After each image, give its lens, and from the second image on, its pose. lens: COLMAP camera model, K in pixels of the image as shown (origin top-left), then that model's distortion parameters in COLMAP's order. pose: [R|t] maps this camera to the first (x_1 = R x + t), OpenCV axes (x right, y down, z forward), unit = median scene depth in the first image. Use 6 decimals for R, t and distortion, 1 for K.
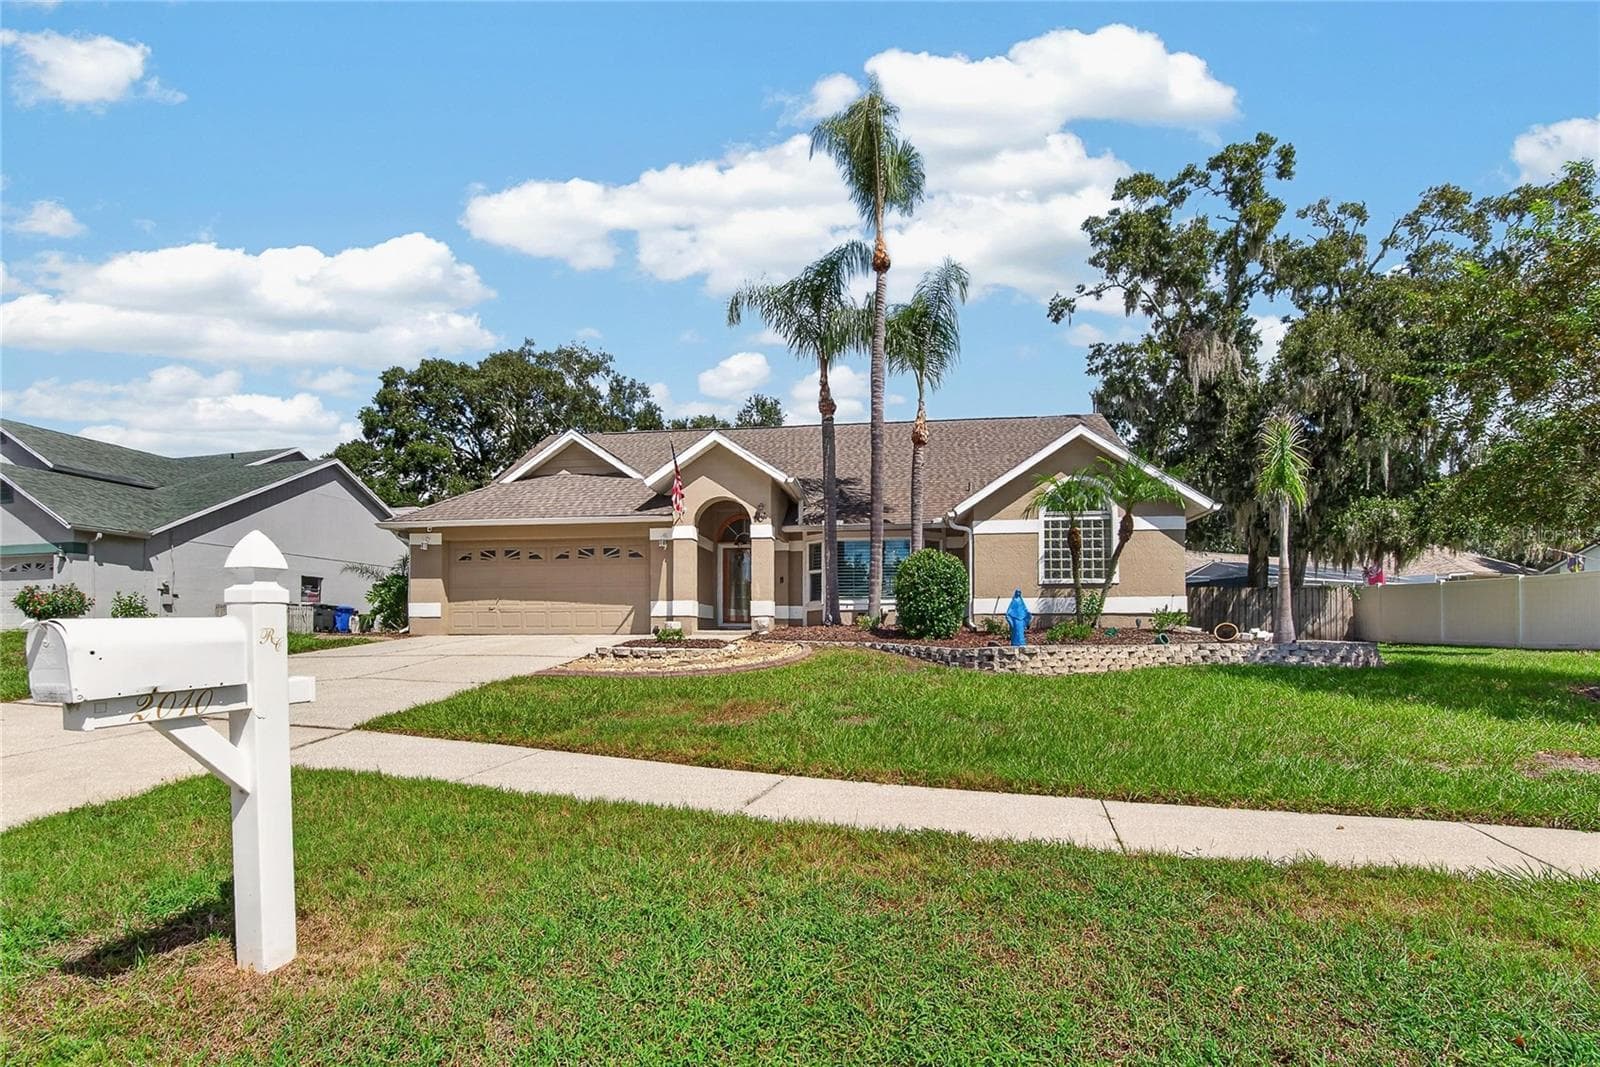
lens RADIAL K [[782.8, 0, 791.0], [0, 782.8, 608.6], [0, 0, 1]] dist [-0.040692, 0.001320]
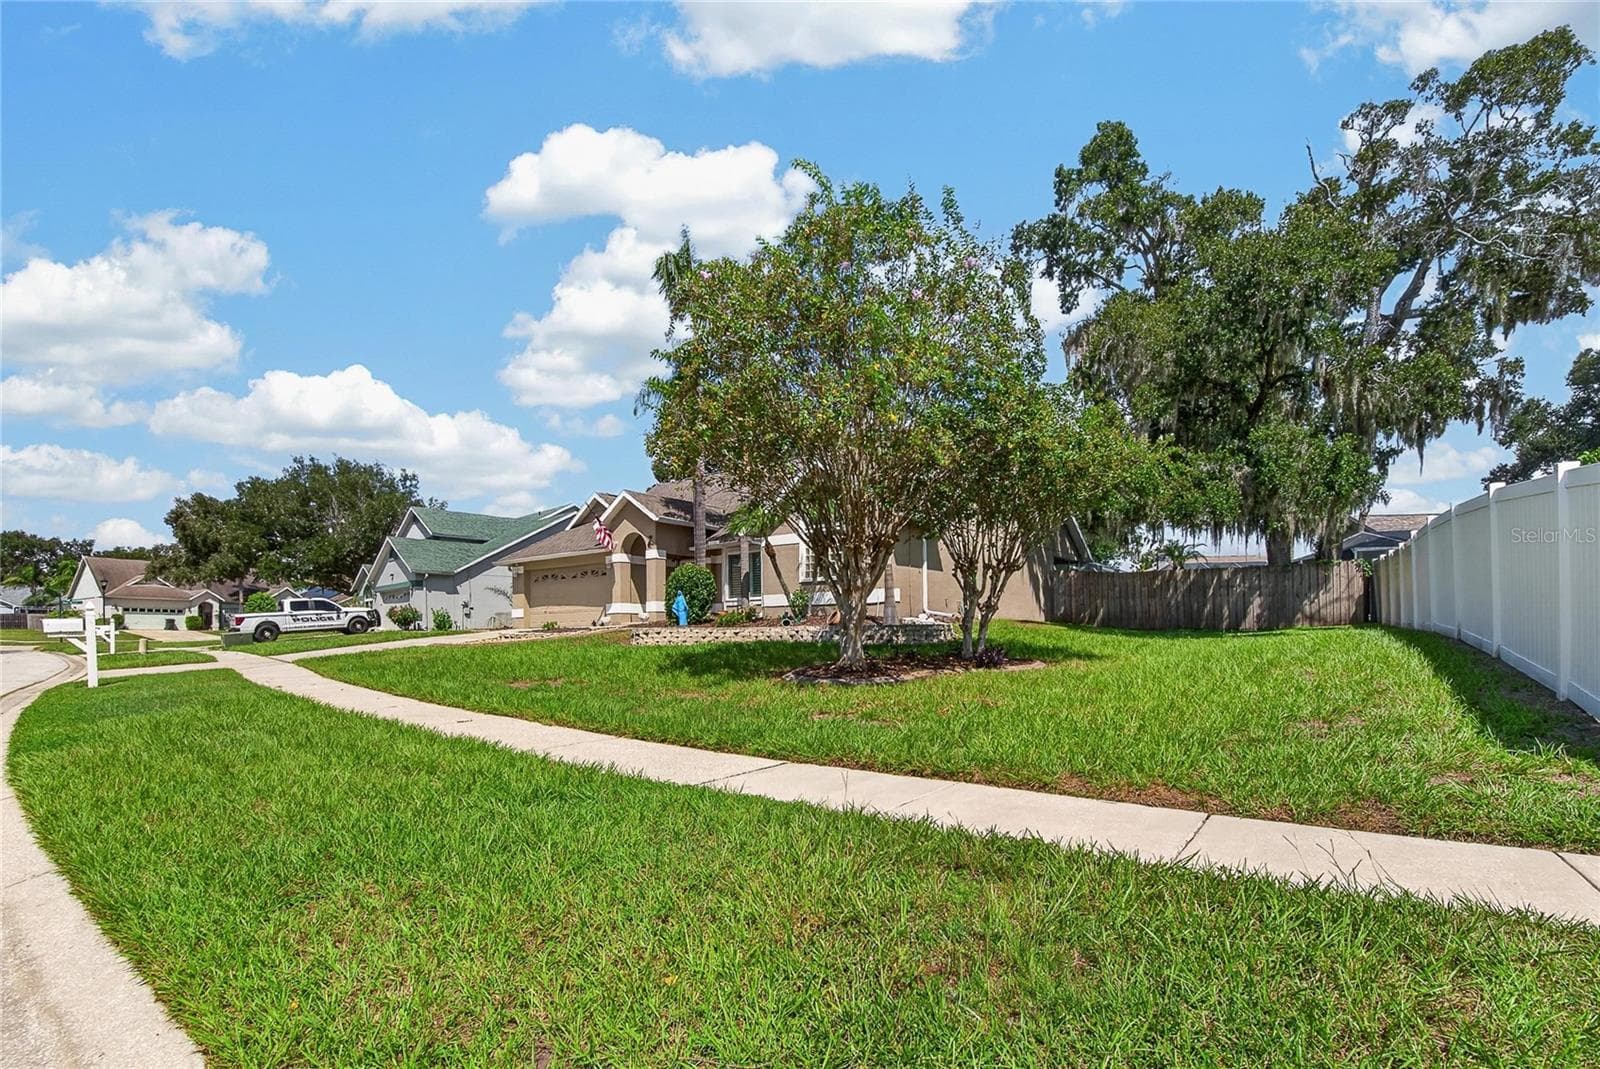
lens RADIAL K [[807.0, 0, 763.1], [0, 807.0, 628.4], [0, 0, 1]] dist [-0.059662, 0.014964]
pose [[0.830951, -0.013137, -0.556190, 0.913984], [0.028620, 0.999407, 0.019151, 0.015625], [0.555608, -0.031832, 0.830835, -0.130308]]
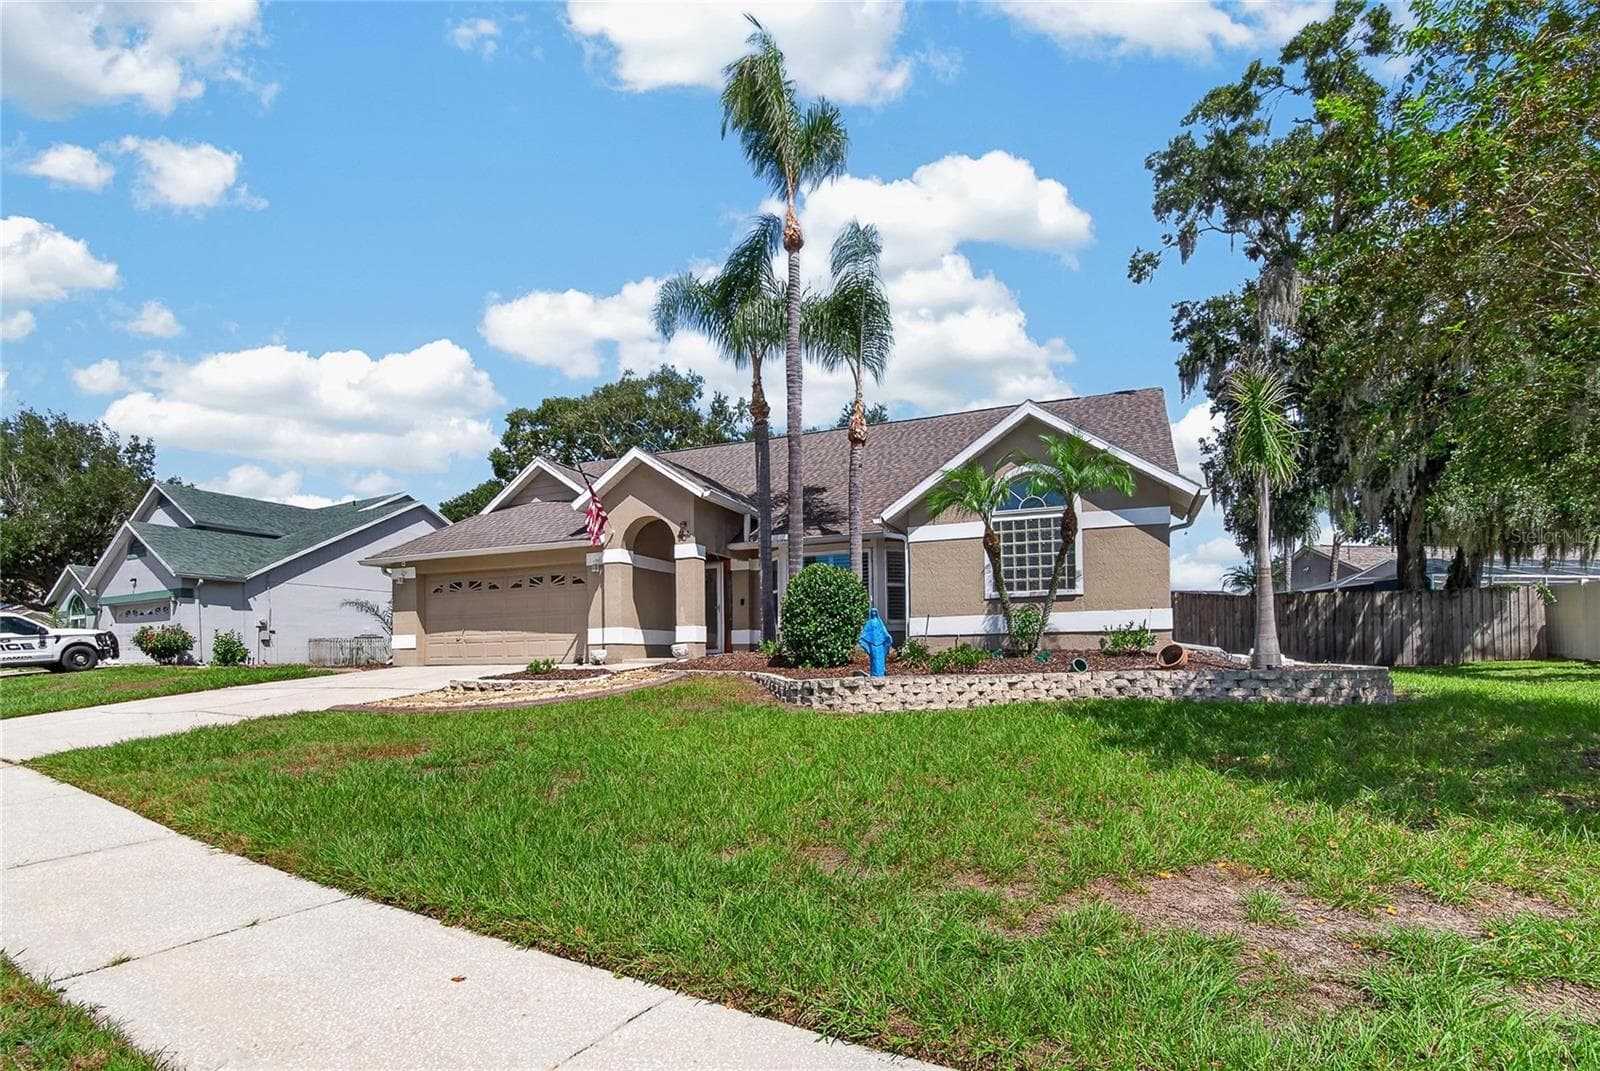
lens RADIAL K [[807.0, 0, 763.1], [0, 807.0, 629.4], [0, 0, 1]] dist [-0.059662, 0.014964]
pose [[0.959934, -0.021881, -0.279370, 0.296952], [0.022359, 0.999749, -0.001478, -0.002426], [0.279333, -0.004828, 0.960182, 0.101501]]
